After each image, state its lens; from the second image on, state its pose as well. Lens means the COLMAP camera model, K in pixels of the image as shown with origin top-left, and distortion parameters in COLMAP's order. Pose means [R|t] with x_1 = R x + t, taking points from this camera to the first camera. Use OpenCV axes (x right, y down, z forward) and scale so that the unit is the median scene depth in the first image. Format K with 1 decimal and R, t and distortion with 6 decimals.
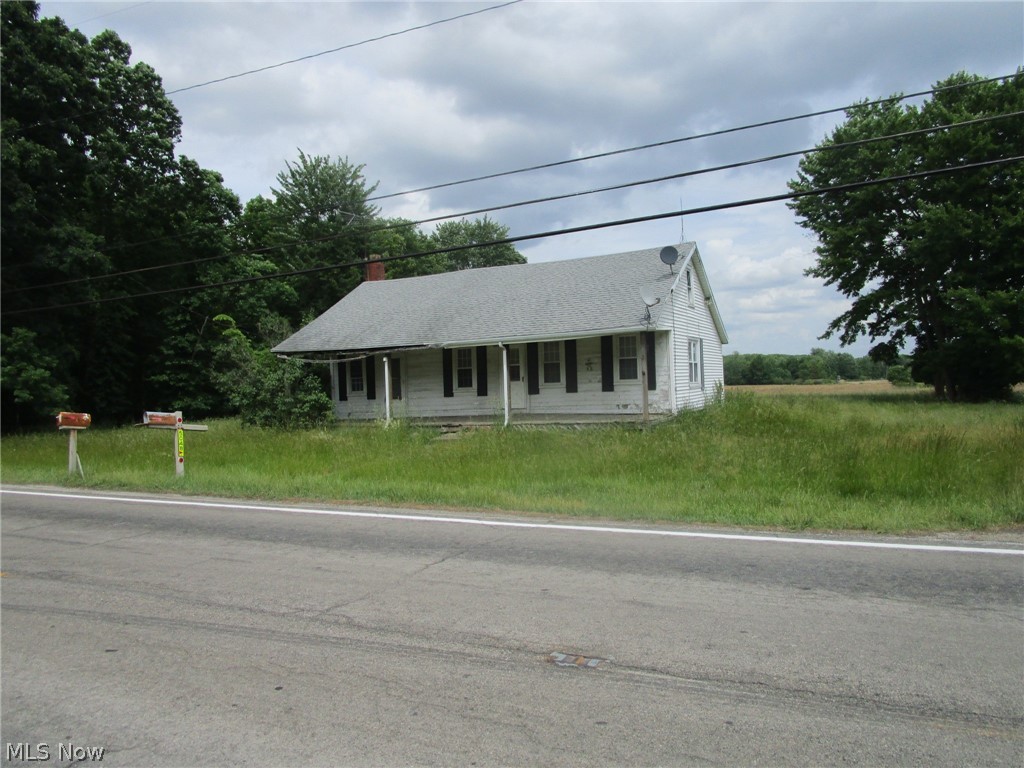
lens RADIAL K [[726.2, 0, 509.9], [0, 726.2, 389.6], [0, 0, 1]] dist [-0.031500, 0.006746]
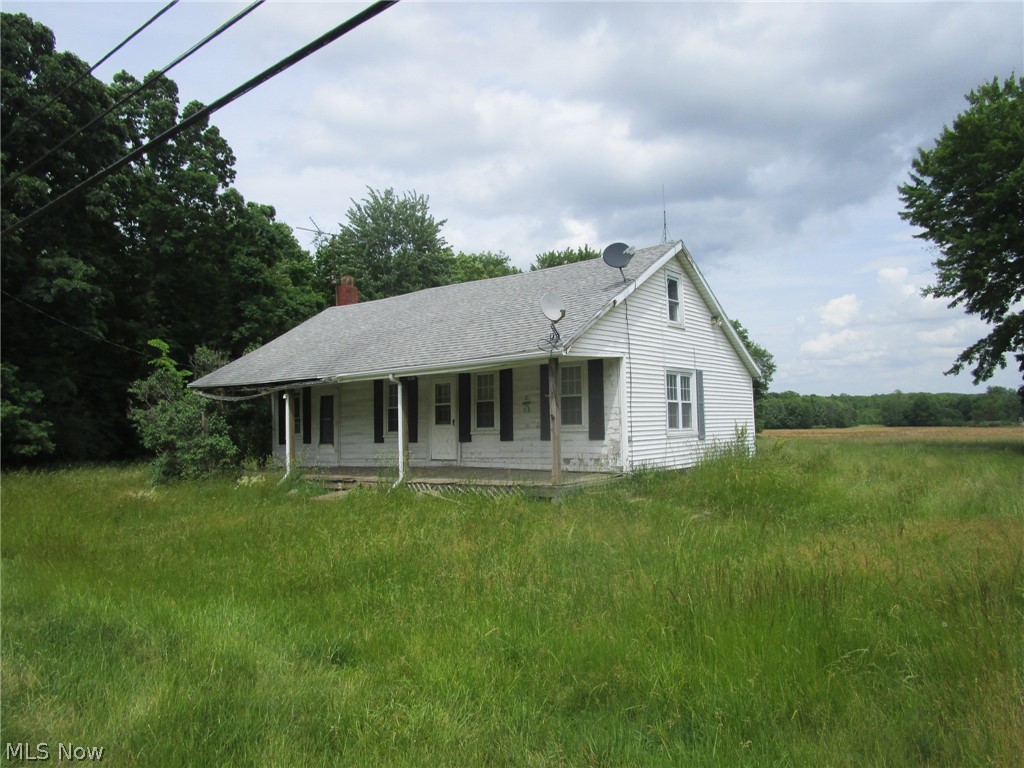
lens RADIAL K [[726.2, 0, 509.9], [0, 726.2, 389.6], [0, 0, 1]] dist [-0.031500, 0.006746]
pose [[0.980833, 0.002513, -0.194834, 0.226508], [-0.012667, 0.998624, -0.050887, -0.010482], [0.194438, 0.052379, 0.979515, 0.239570]]
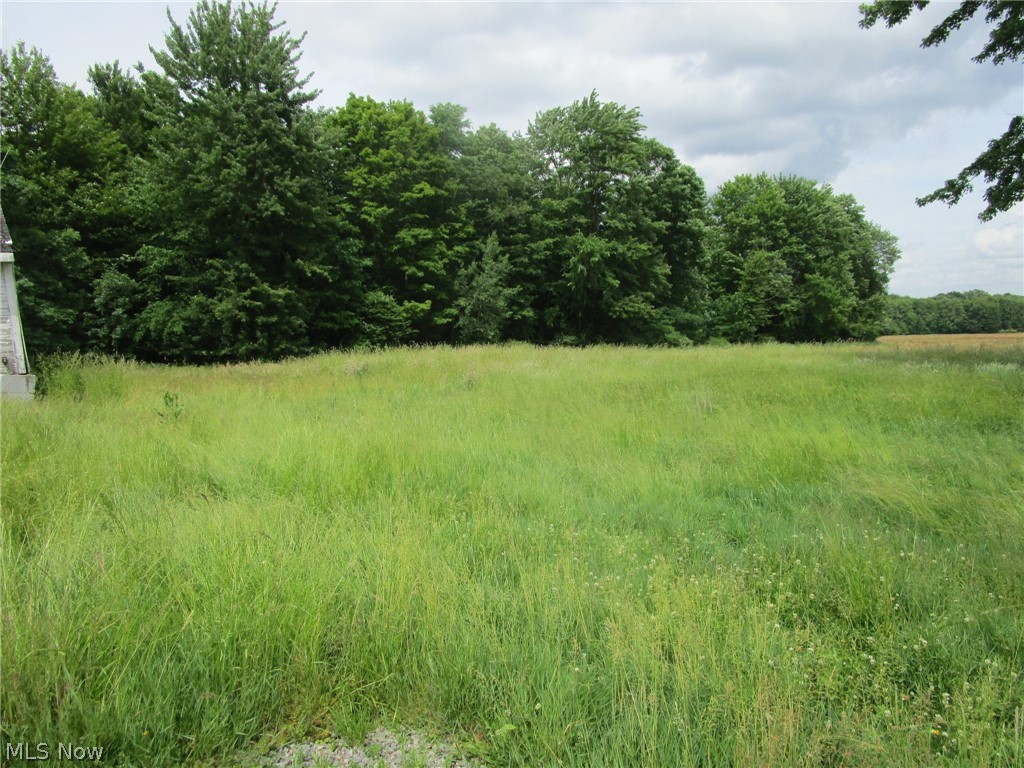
lens RADIAL K [[712.4, 0, 500.3], [0, 712.4, 390.5], [0, 0, 1]] dist [-0.012161, -0.001694]
pose [[0.910269, 0.047539, -0.411279, 0.799175], [-0.012756, 0.996135, 0.086908, -0.015093], [0.413821, -0.073863, 0.907357, 1.195139]]
